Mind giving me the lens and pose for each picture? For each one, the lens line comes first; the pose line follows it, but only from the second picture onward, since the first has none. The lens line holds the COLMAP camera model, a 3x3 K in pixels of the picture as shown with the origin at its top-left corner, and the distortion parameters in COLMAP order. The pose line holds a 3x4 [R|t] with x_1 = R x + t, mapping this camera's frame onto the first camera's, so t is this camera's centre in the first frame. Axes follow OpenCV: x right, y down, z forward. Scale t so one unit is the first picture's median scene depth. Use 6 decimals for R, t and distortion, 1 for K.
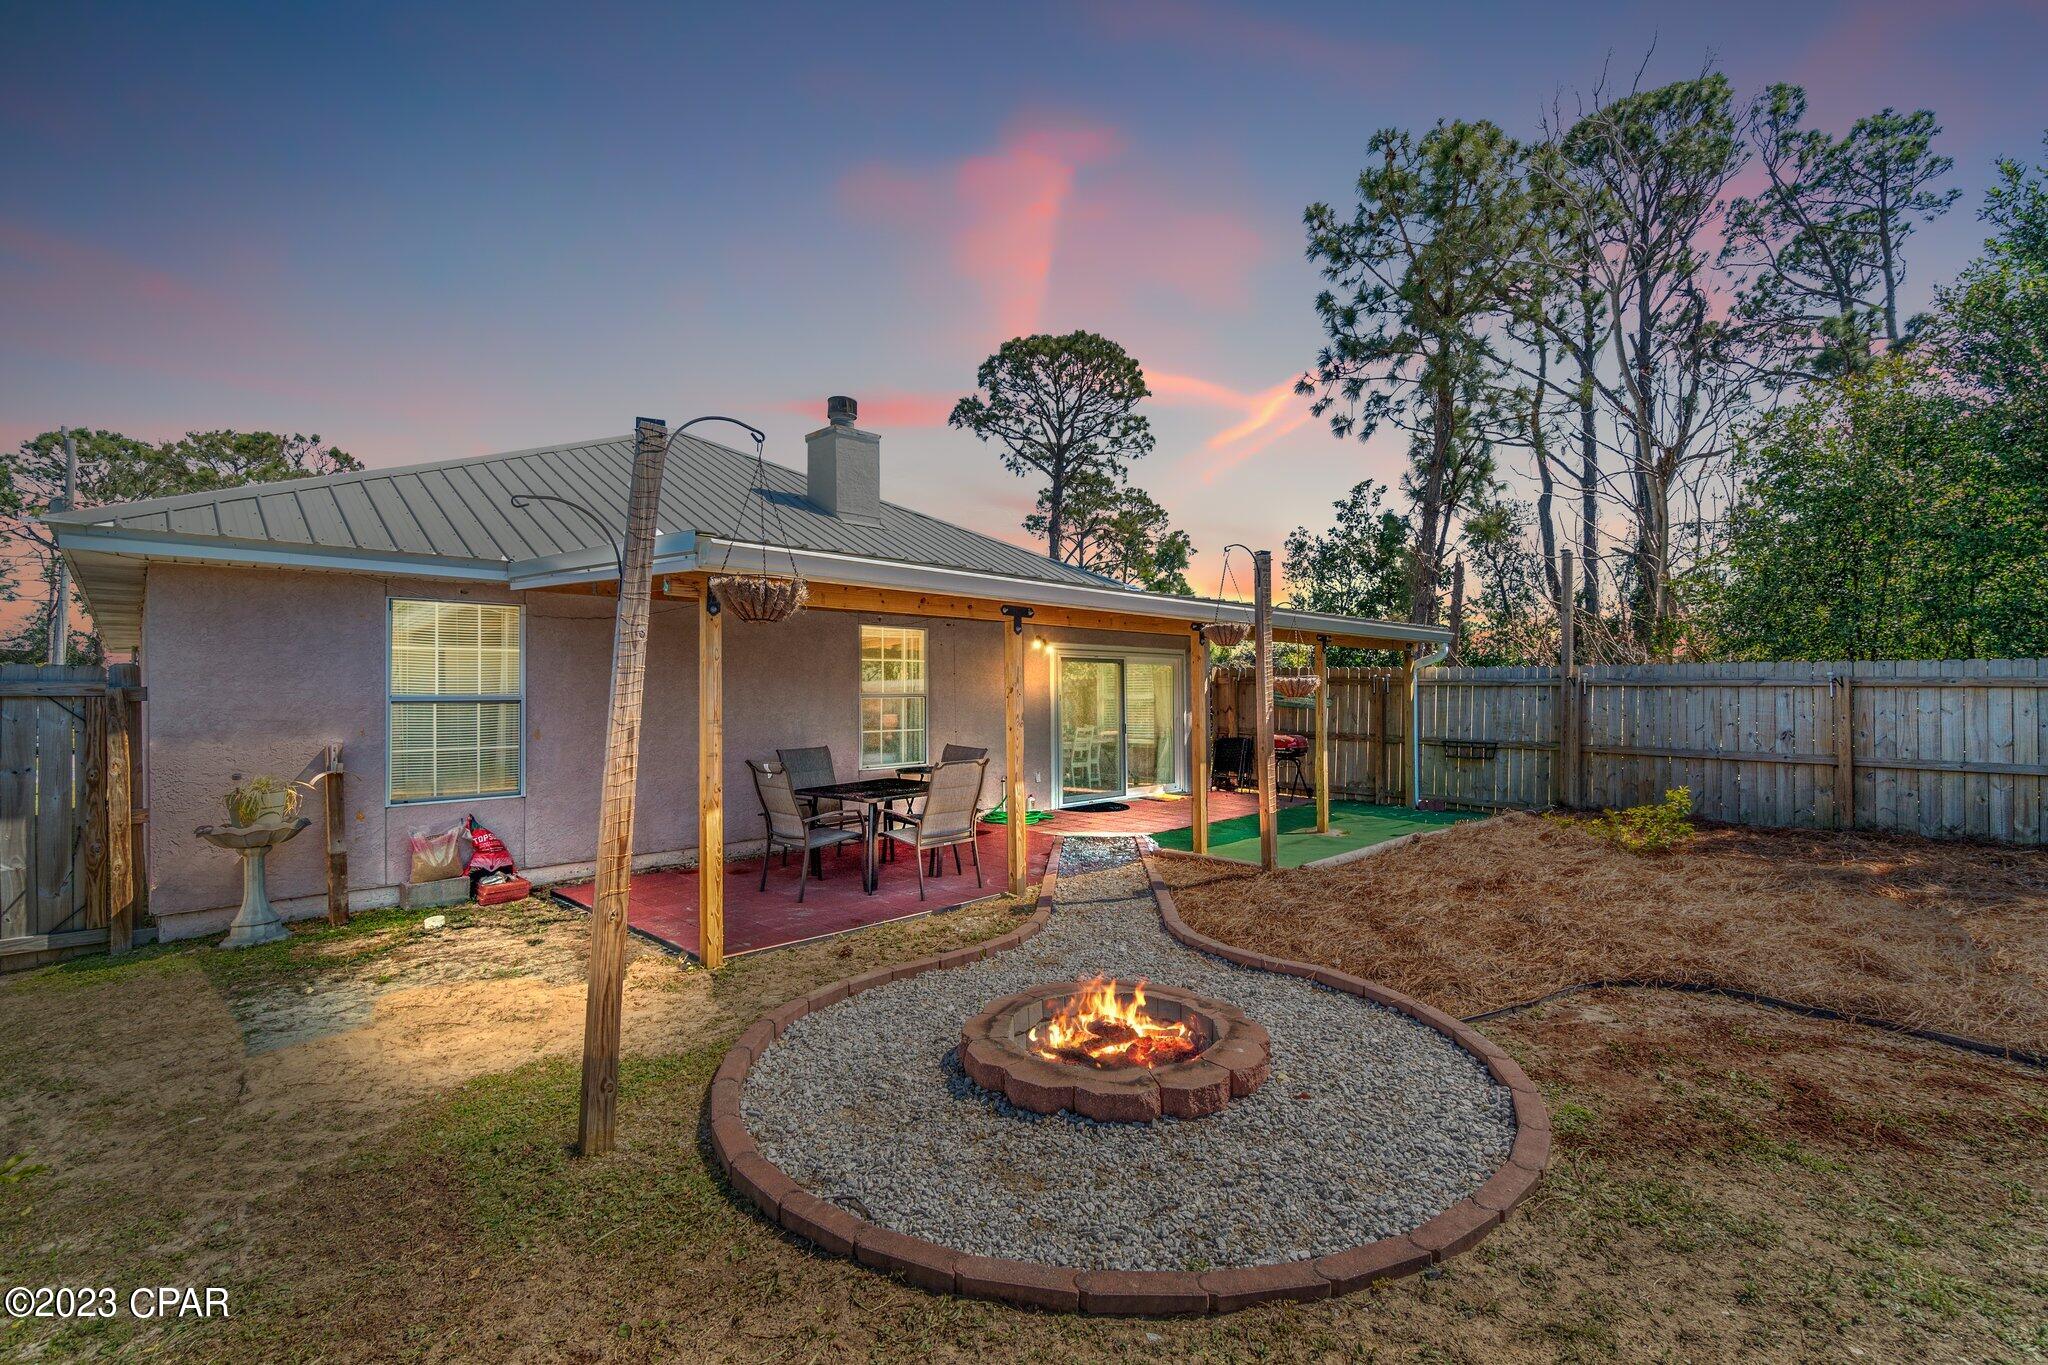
lens RADIAL K [[883.3, 0, 1021.6], [0, 883.3, 691.8], [0, 0, 1]] dist [-0.004080, 0.000823]
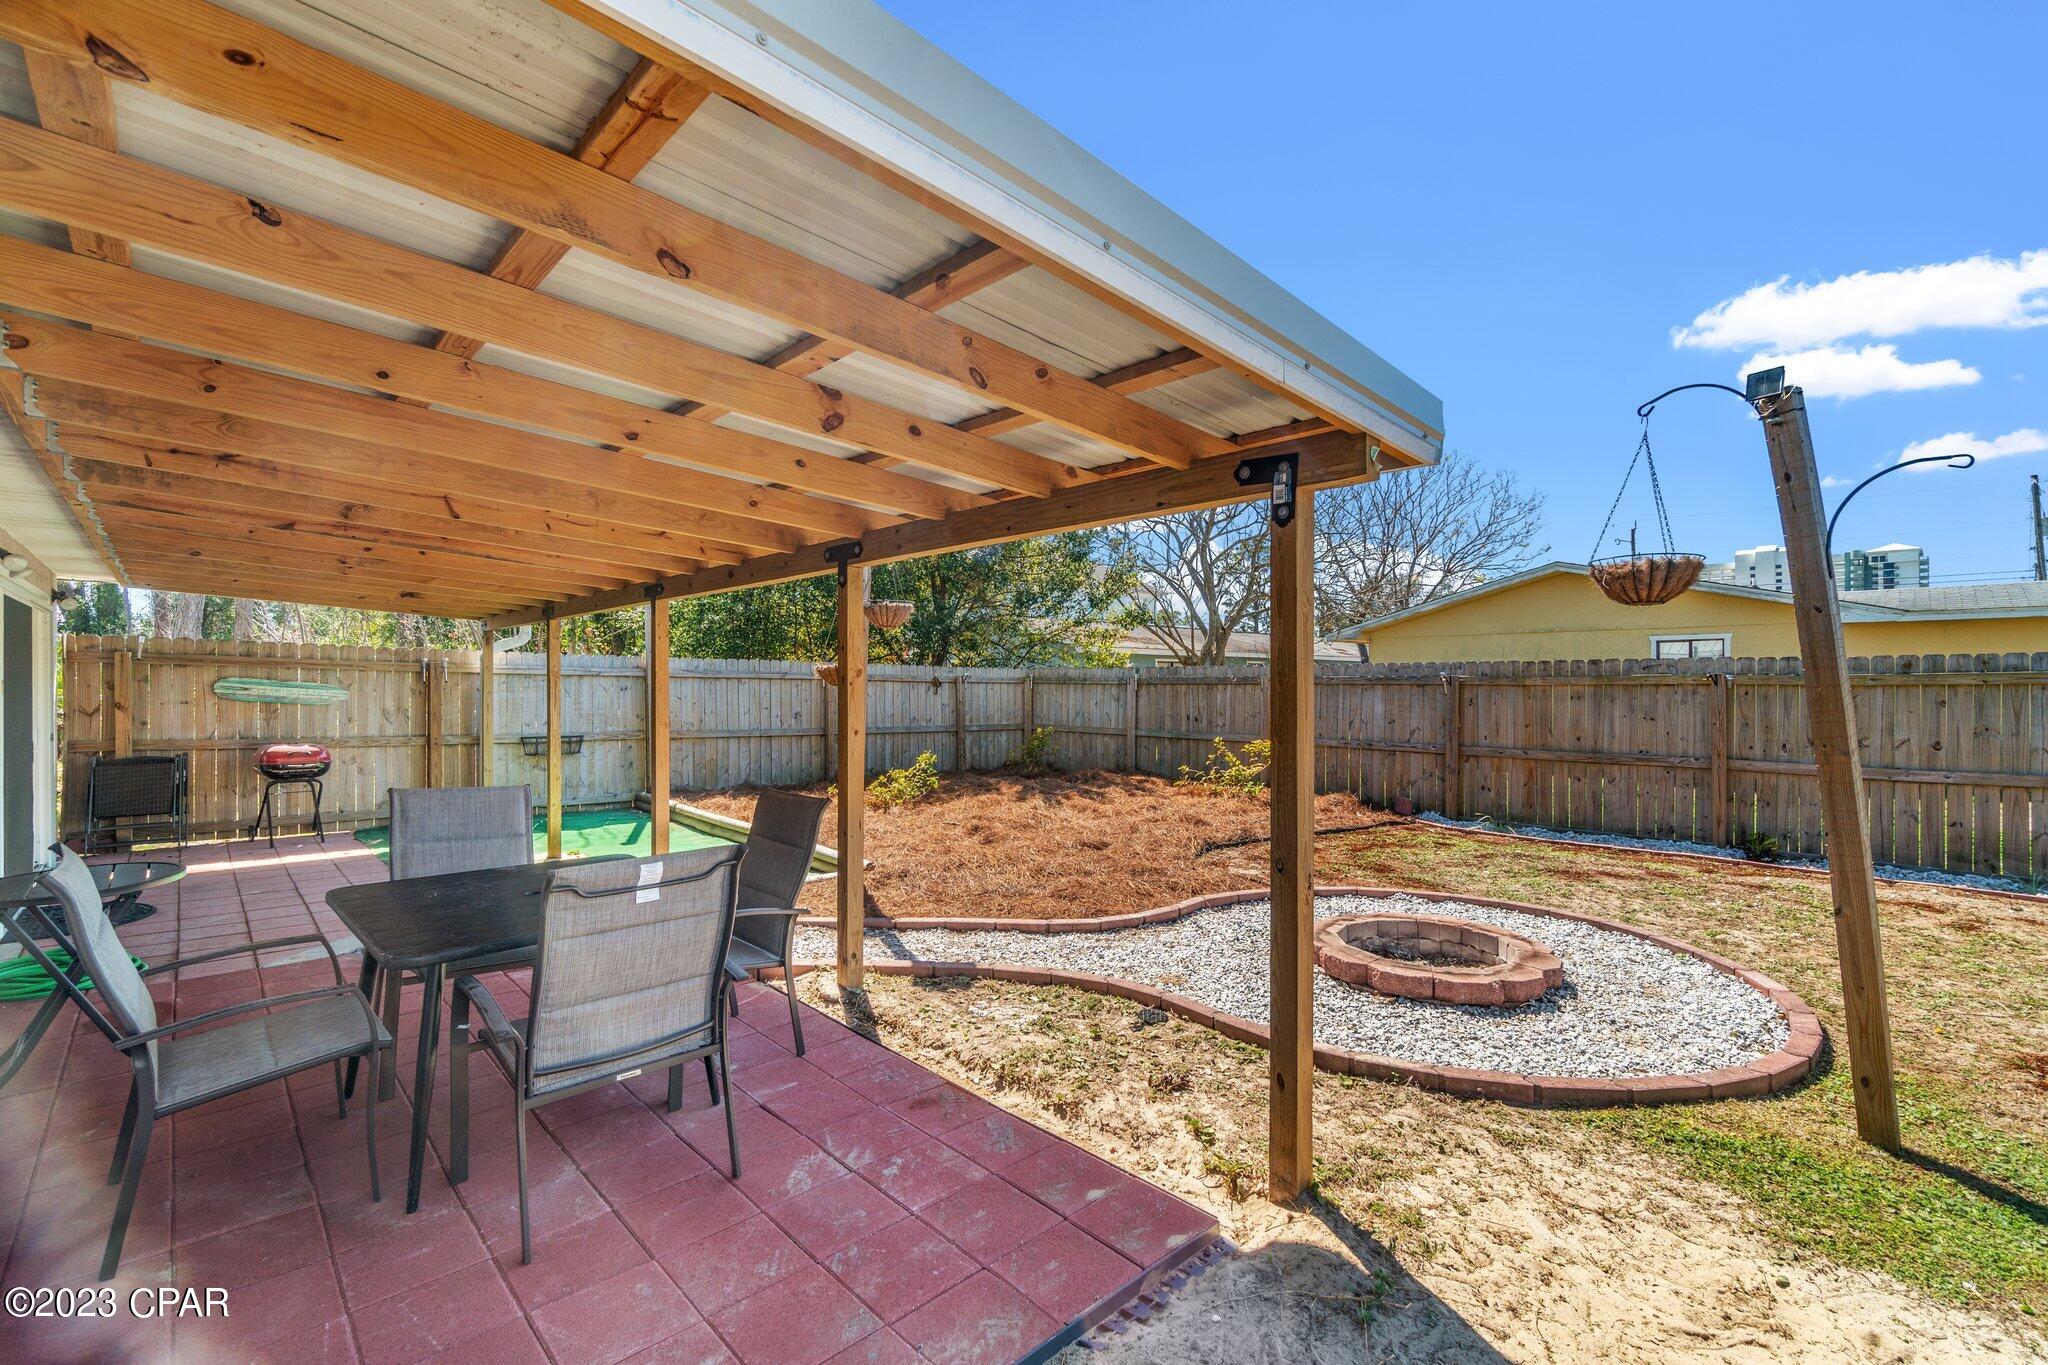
lens RADIAL K [[883.3, 0, 1021.5], [0, 883.3, 678.6], [0, 0, 1]] dist [-0.004080, 0.000823]
pose [[-0.016090, -0.001217, 0.999870, -0.633239], [-0.009133, 0.999958, 0.001070, -0.012742], [-0.999829, -0.009115, -0.016100, 0.827063]]
